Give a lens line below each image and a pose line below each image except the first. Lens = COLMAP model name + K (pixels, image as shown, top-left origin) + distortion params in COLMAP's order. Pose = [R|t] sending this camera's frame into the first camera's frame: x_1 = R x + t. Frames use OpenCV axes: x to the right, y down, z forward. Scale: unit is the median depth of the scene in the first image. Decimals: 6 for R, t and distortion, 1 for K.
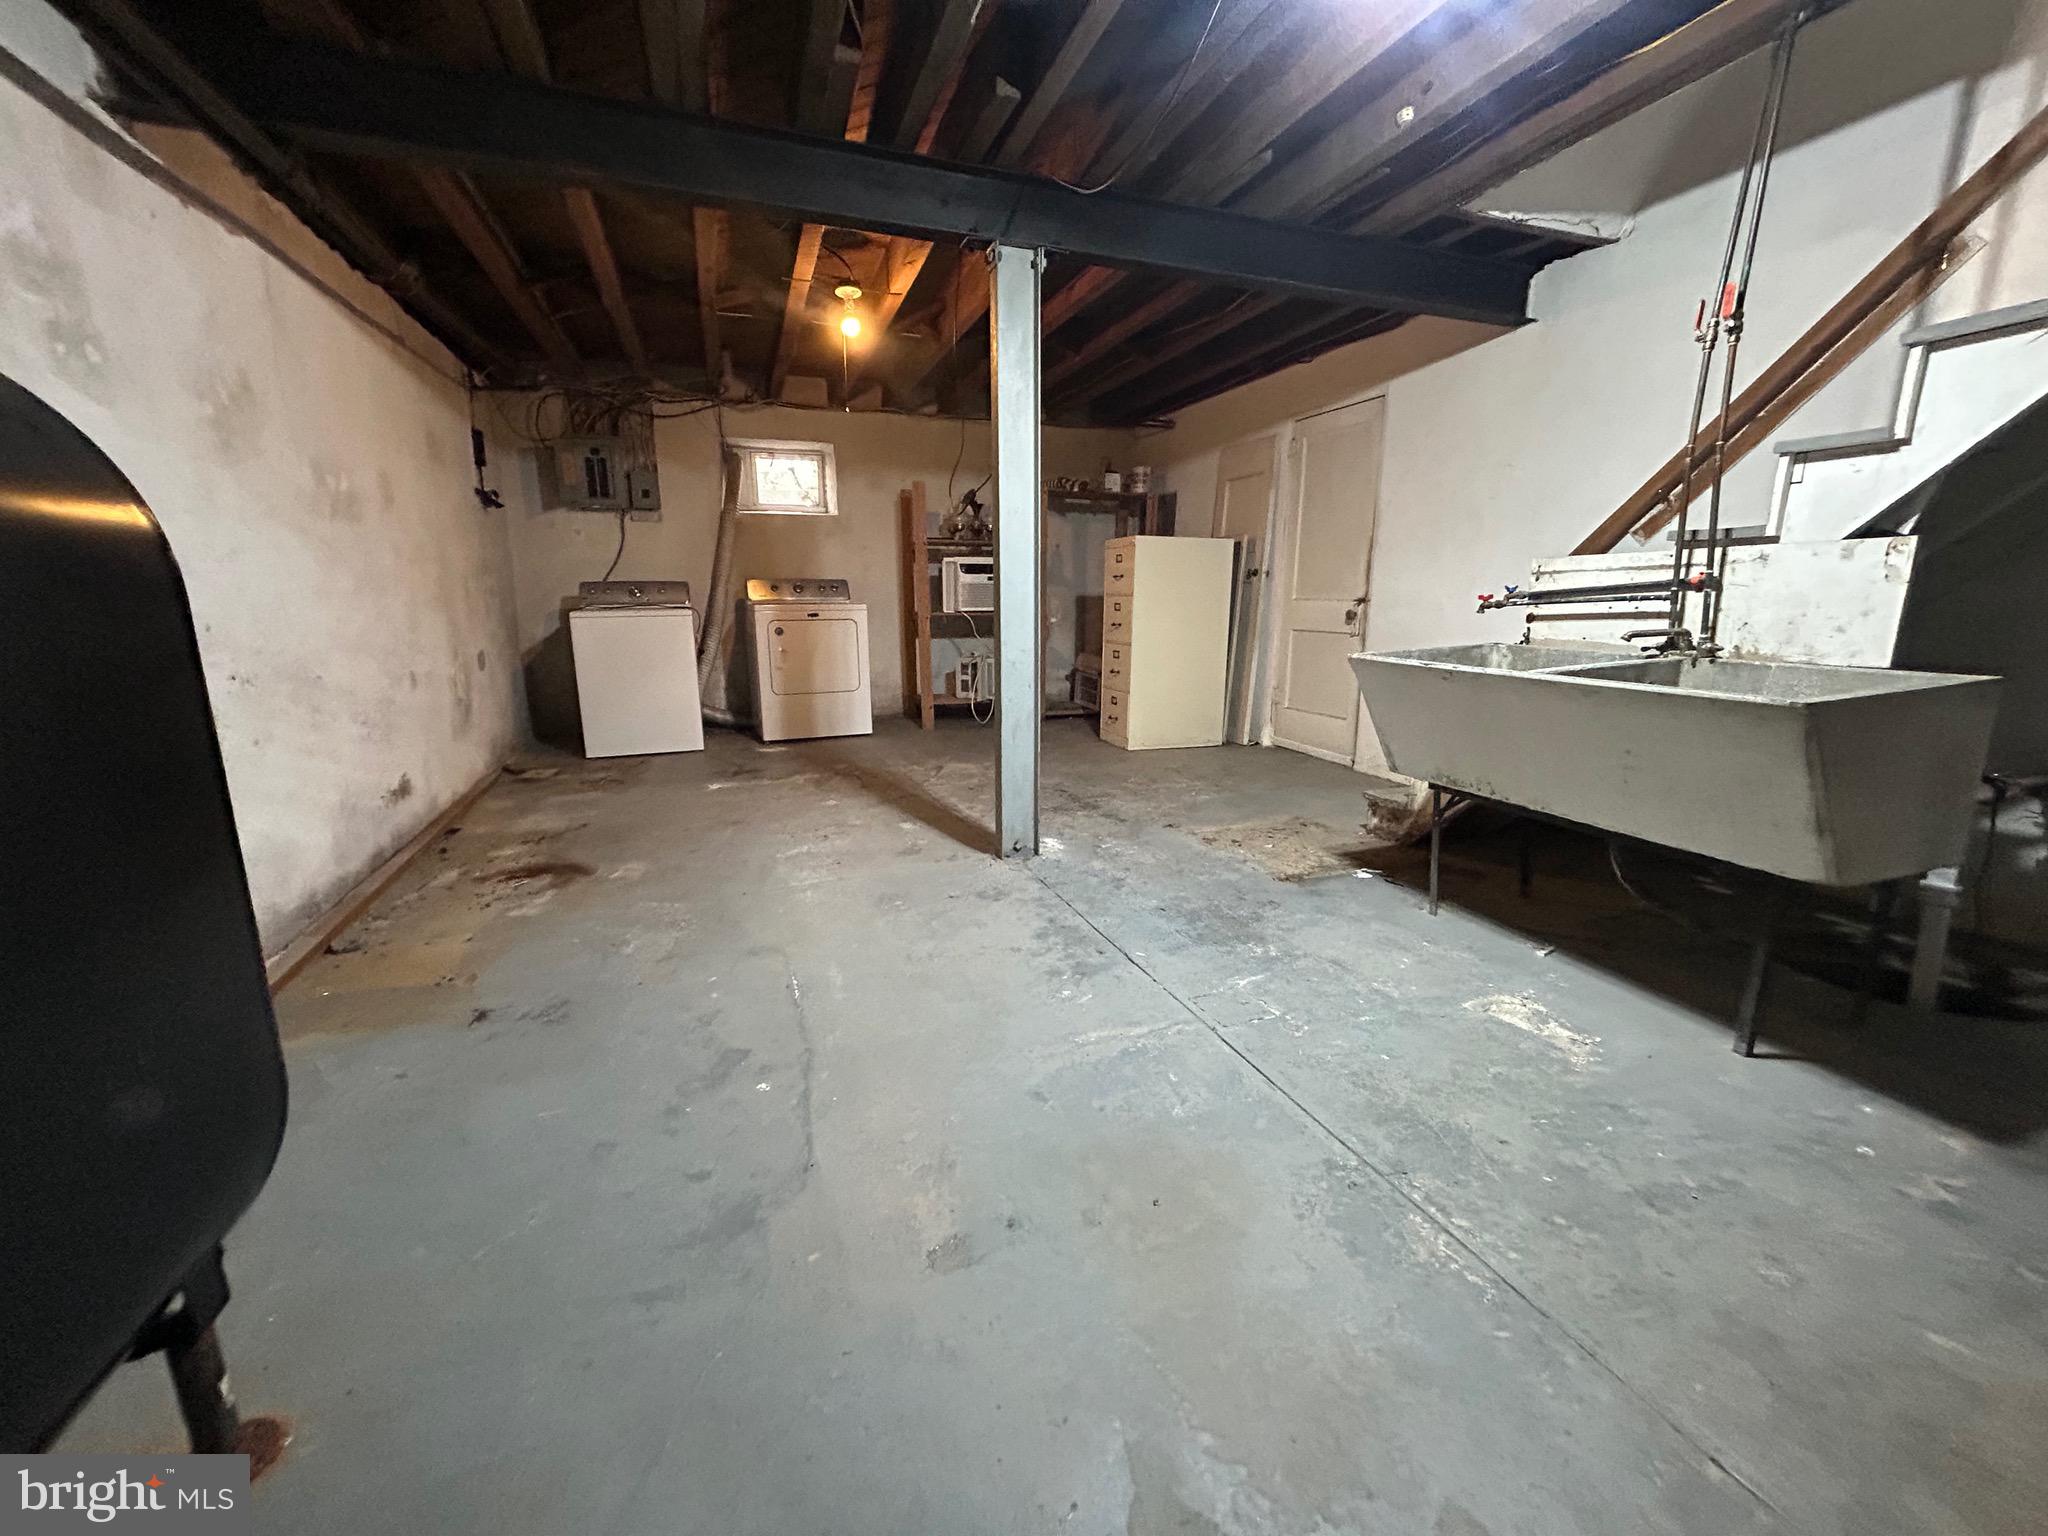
lens RADIAL K [[816.8, 0, 1024.0], [0, 816.8, 768.0], [0, 0, 1]] dist [0.003354, 0.000581]
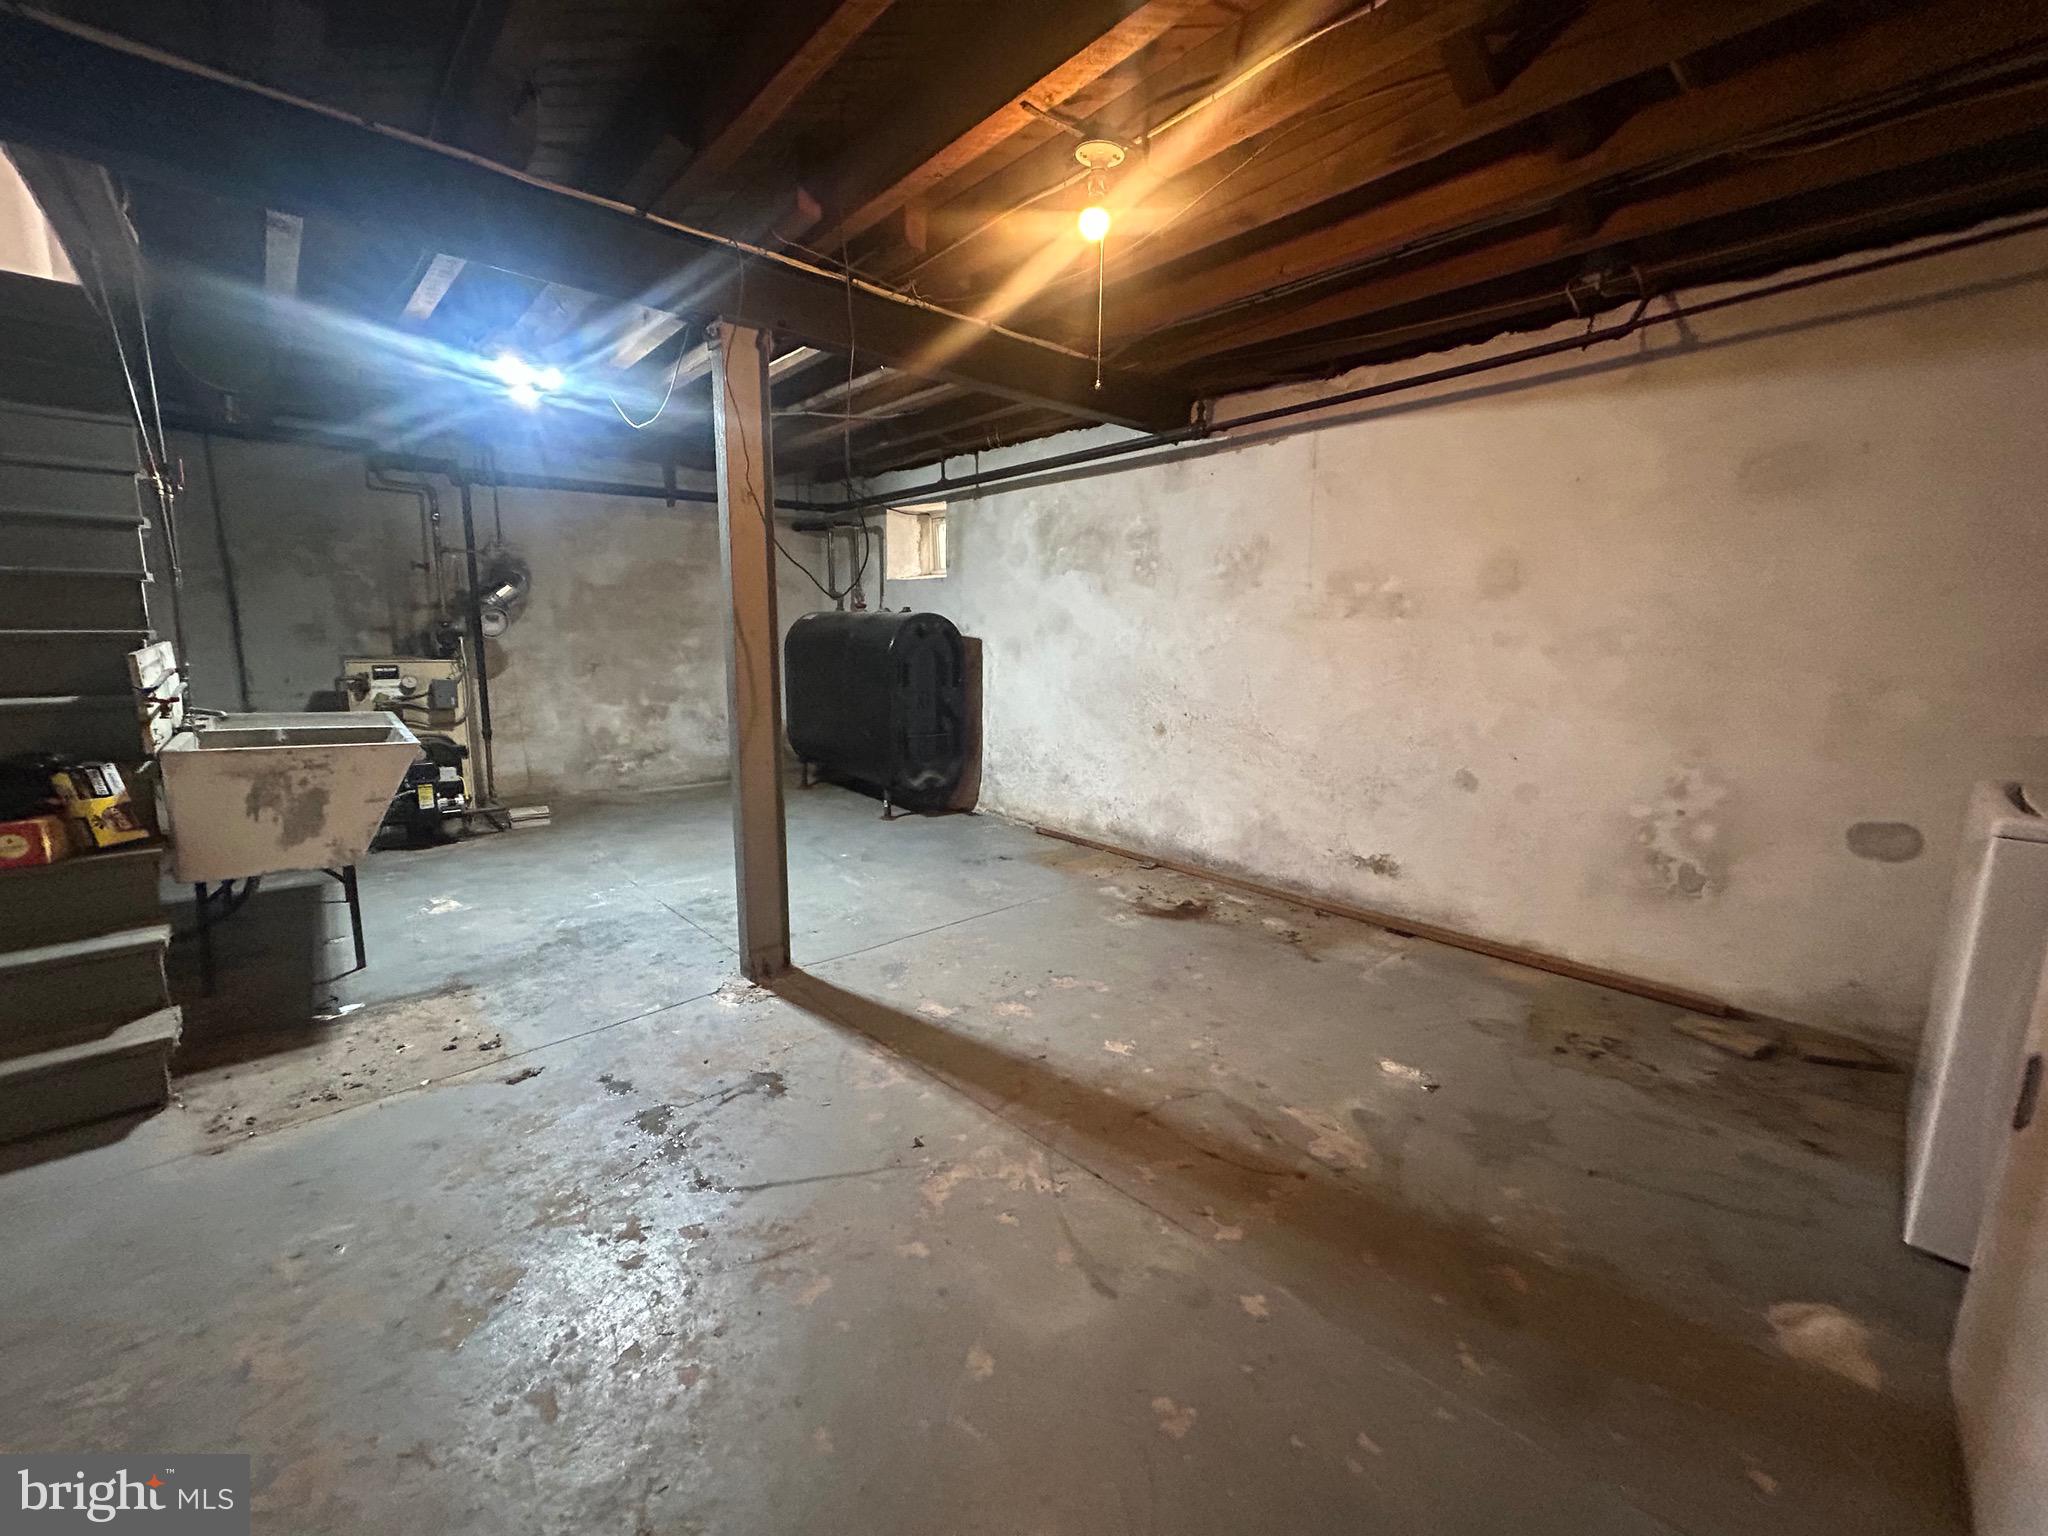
lens RADIAL K [[816.8, 0, 1024.0], [0, 816.8, 768.0], [0, 0, 1]] dist [0.003354, 0.000581]
pose [[-0.926167, 0.058096, -0.372611, 0.057031], [-0.089168, 0.926309, 0.366061, -0.502564], [0.366420, 0.372259, -0.852737, 1.944855]]
